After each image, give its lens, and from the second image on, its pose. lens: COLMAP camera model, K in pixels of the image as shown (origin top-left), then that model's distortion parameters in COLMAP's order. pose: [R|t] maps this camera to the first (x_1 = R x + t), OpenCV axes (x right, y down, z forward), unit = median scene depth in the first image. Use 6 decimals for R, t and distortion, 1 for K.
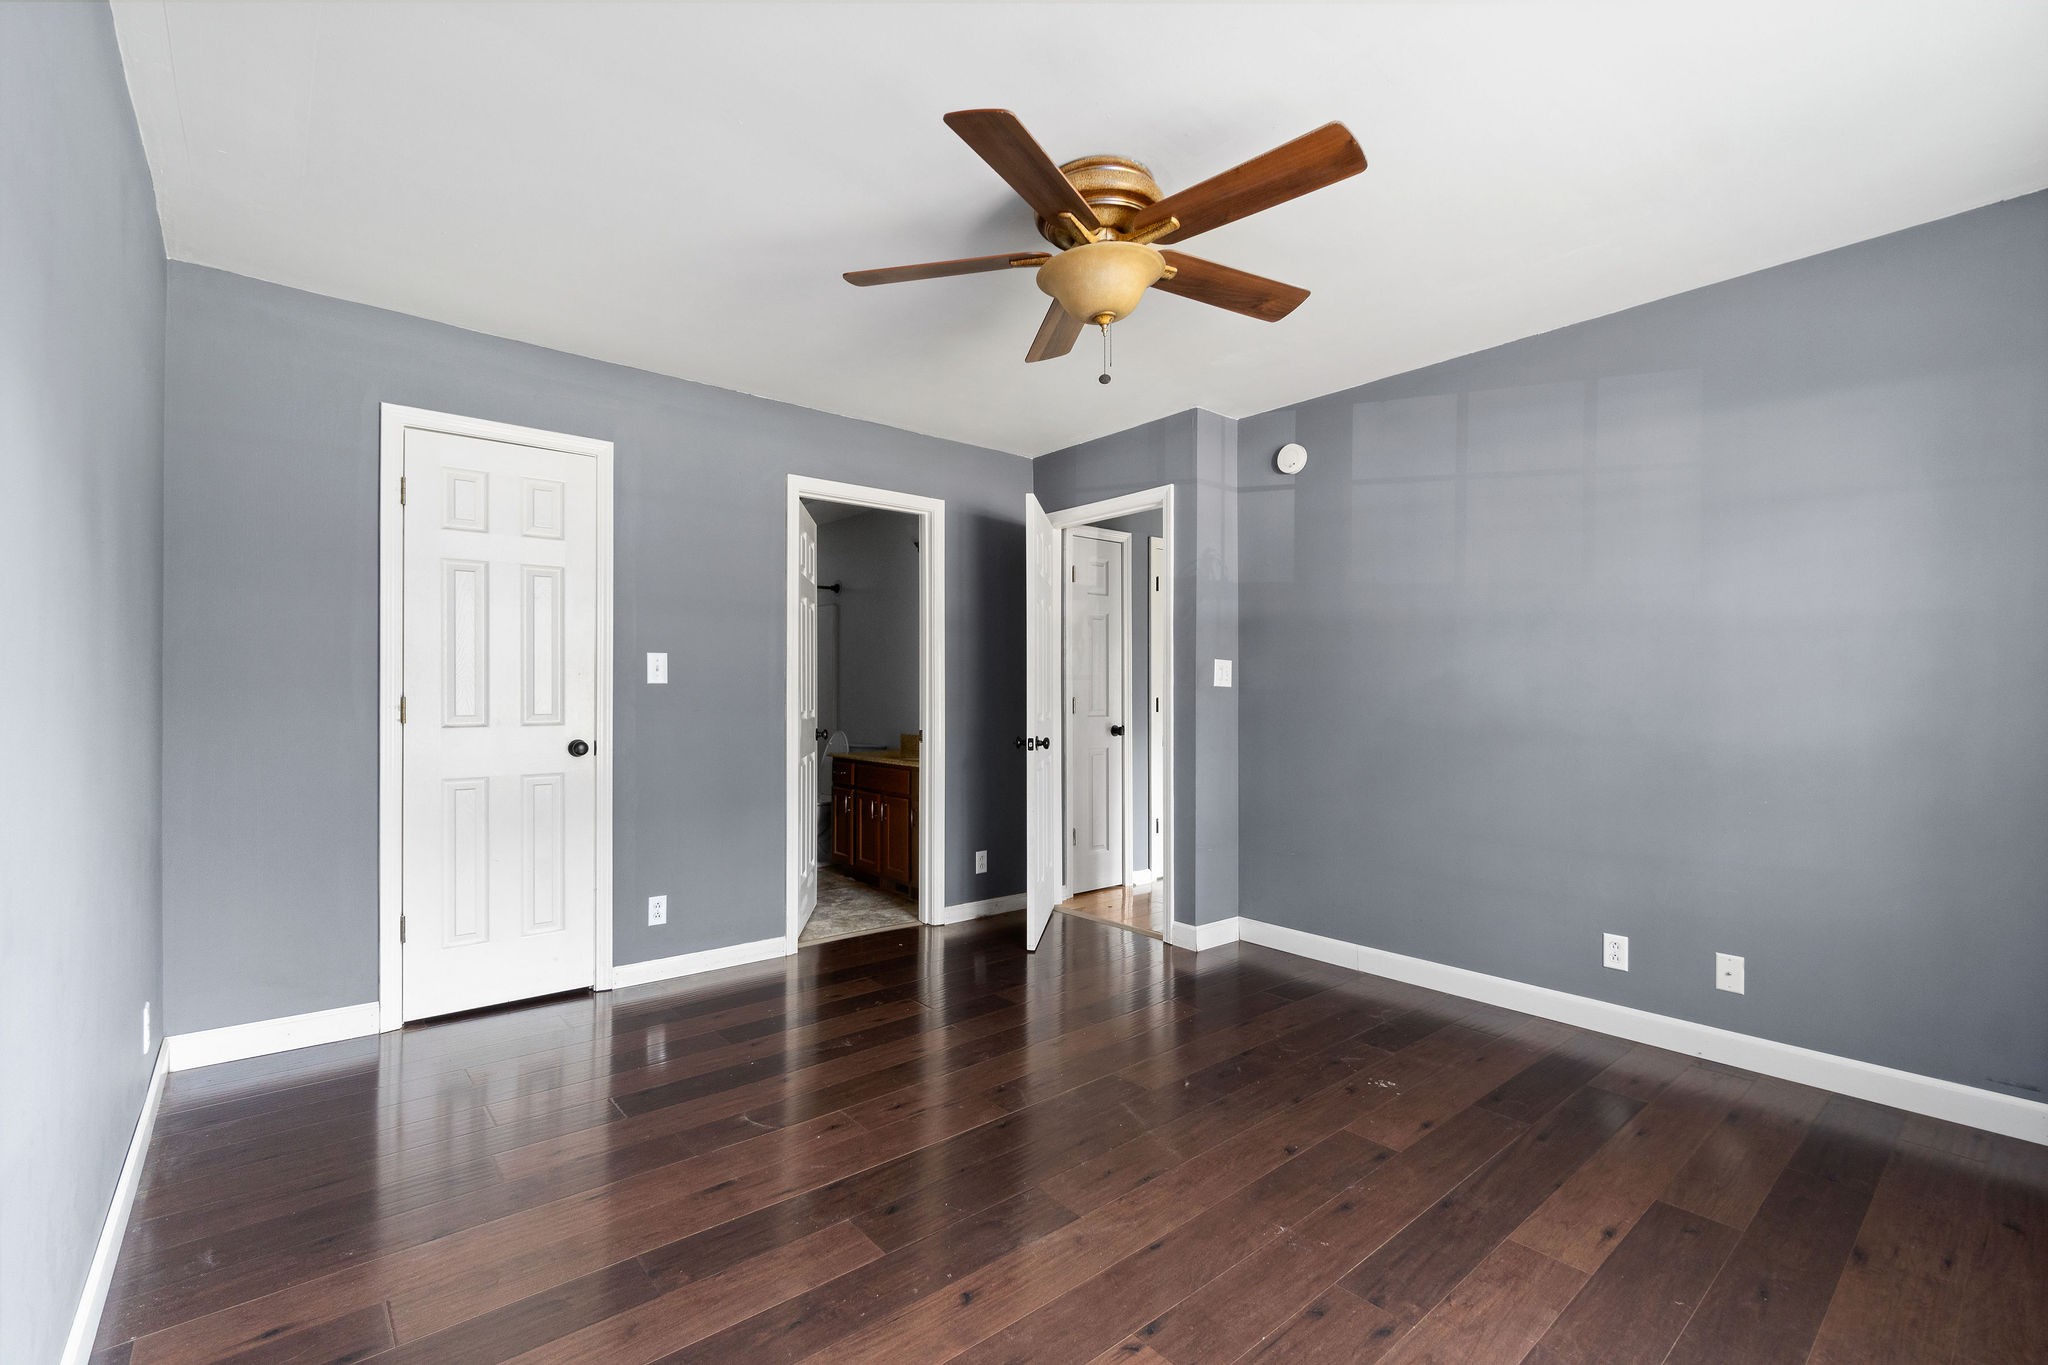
lens RADIAL K [[889.2, 0, 1009.7], [0, 889.2, 681.6], [0, 0, 1]] dist [-0.001654, 0.000012]
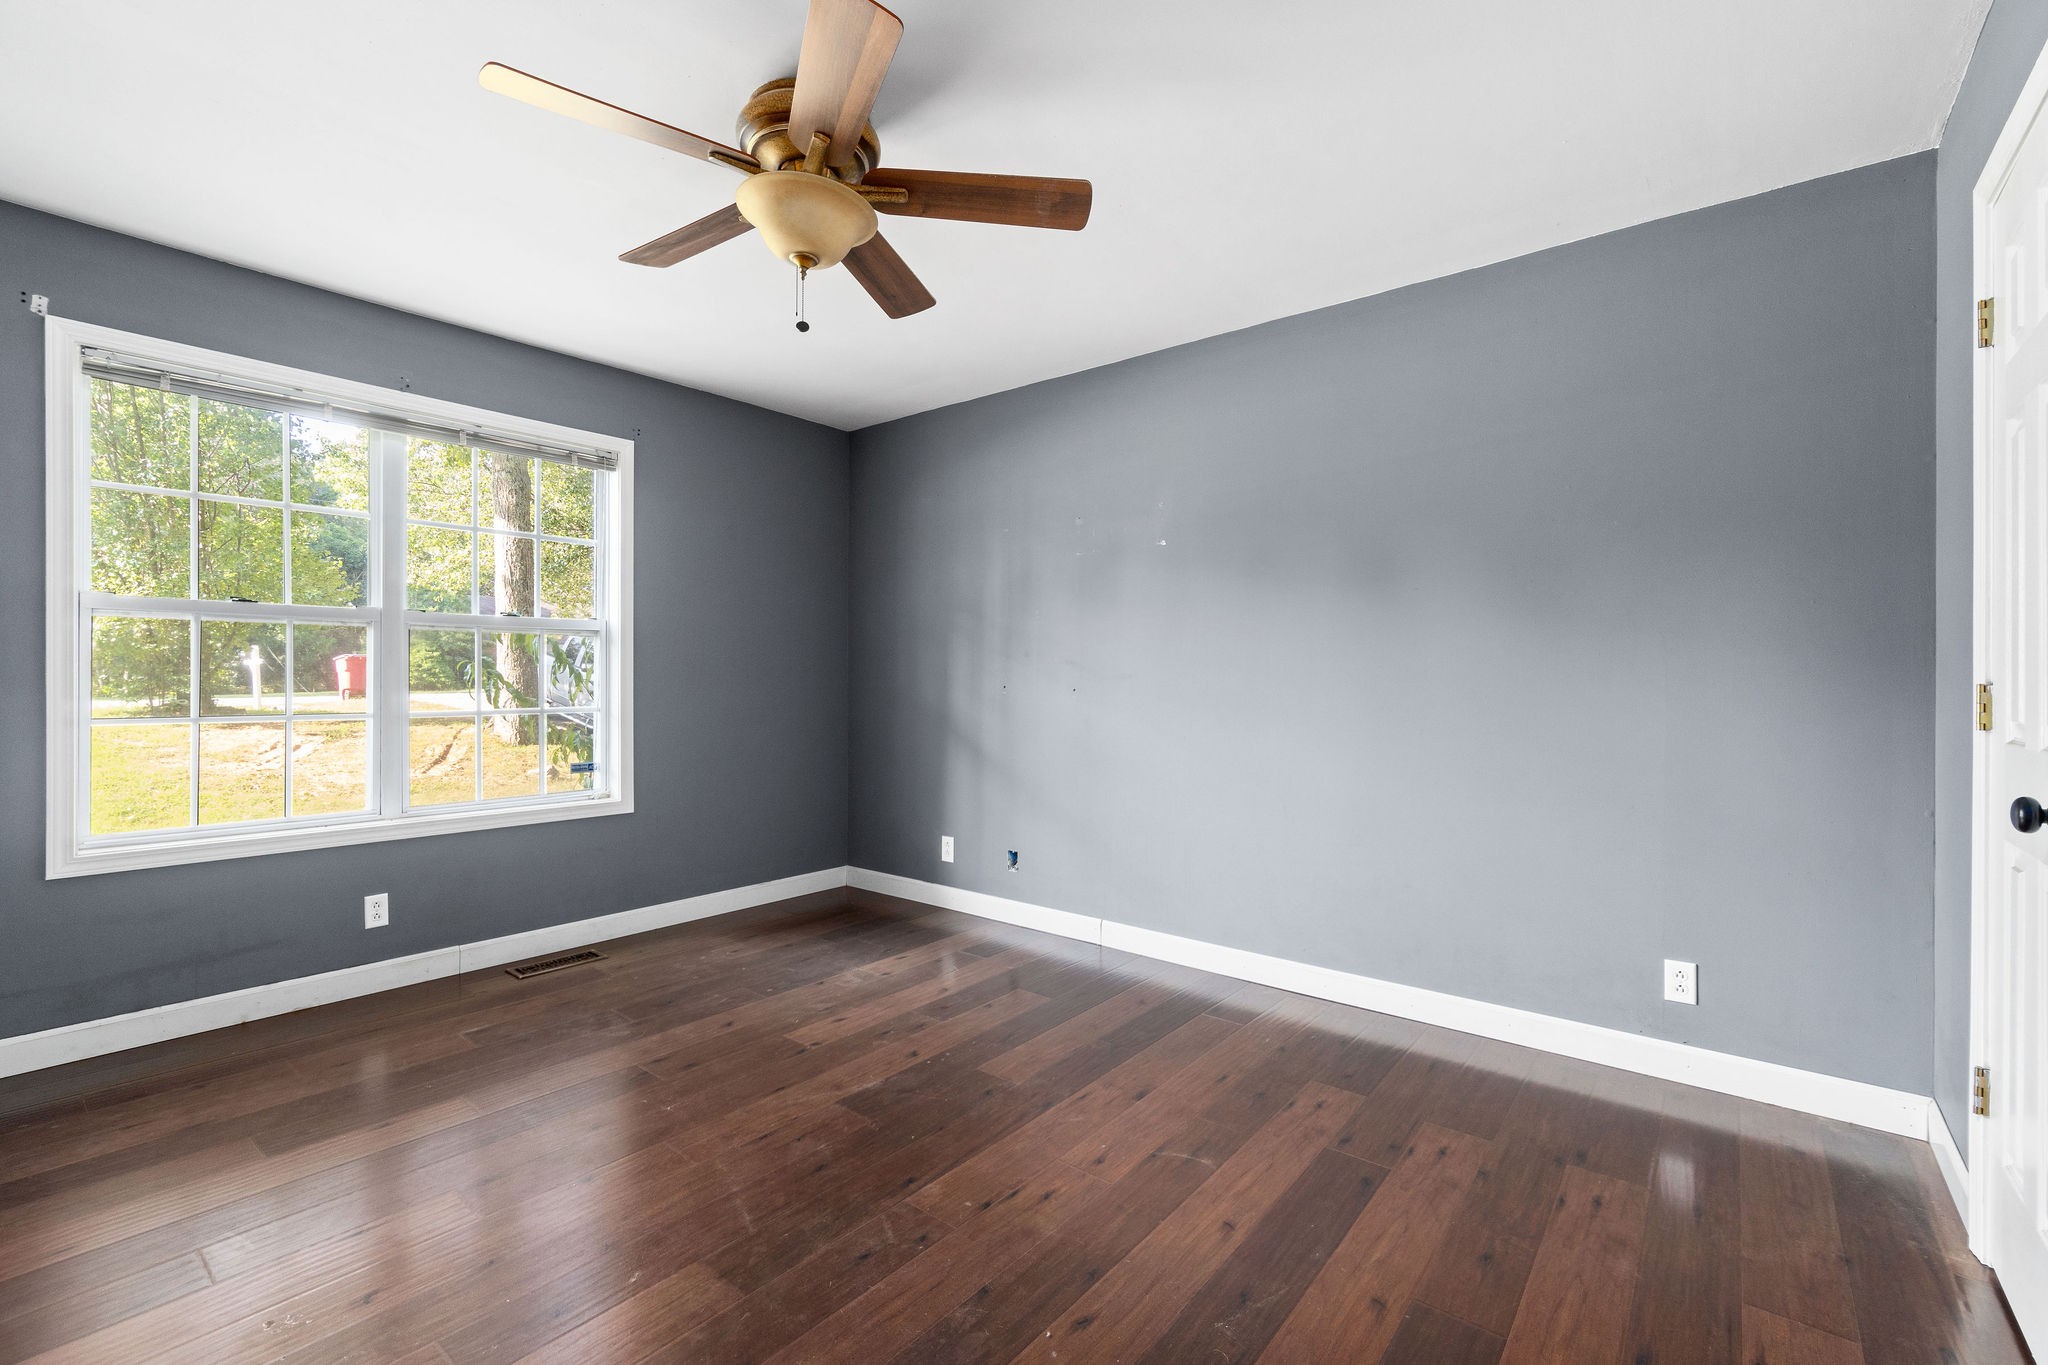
lens RADIAL K [[889.2, 0, 1009.7], [0, 889.2, 681.6], [0, 0, 1]] dist [-0.001654, 0.000012]
pose [[-0.981874, -0.008413, -0.189348, 0.085693], [-0.007571, 0.999958, -0.005171, 0.027960], [0.189384, -0.003643, -0.981896, 2.439526]]
